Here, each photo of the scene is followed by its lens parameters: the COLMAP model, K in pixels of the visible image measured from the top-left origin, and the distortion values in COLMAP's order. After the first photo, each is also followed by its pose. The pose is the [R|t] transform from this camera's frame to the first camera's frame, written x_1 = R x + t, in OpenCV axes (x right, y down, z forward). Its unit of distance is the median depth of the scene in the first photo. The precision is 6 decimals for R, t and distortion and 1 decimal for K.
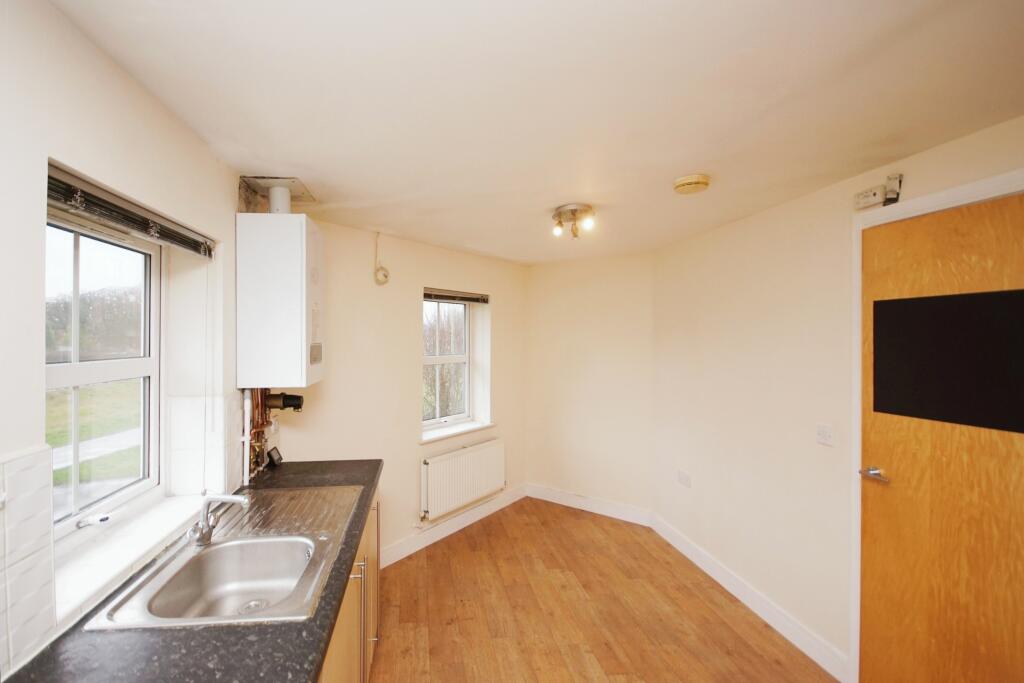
lens RADIAL K [[441.8, 0, 512.0], [0, 441.8, 341.5], [0, 0, 1]] dist [0.038068, 0.000154]
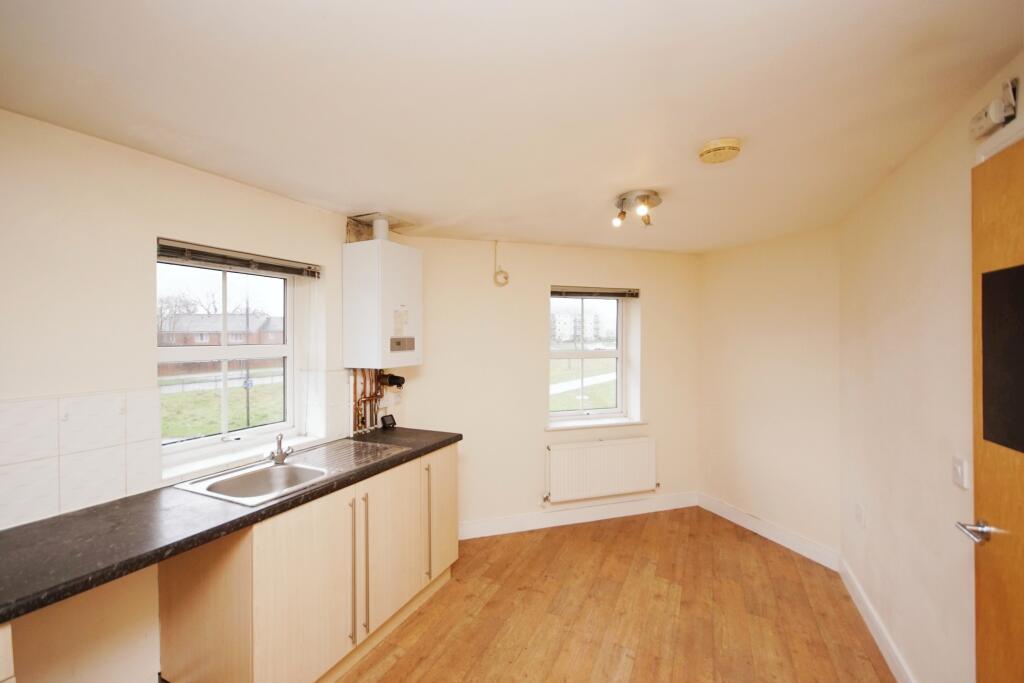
lens RADIAL K [[439.8, 0, 512.0], [0, 439.8, 341.5], [0, 0, 1]] dist [0.022496, 0.000112]
pose [[0.861054, 0.008177, -0.508448, 0.324109], [-0.003760, 0.999946, 0.009713, 0.003779], [0.508499, -0.006452, 0.861038, 0.041148]]
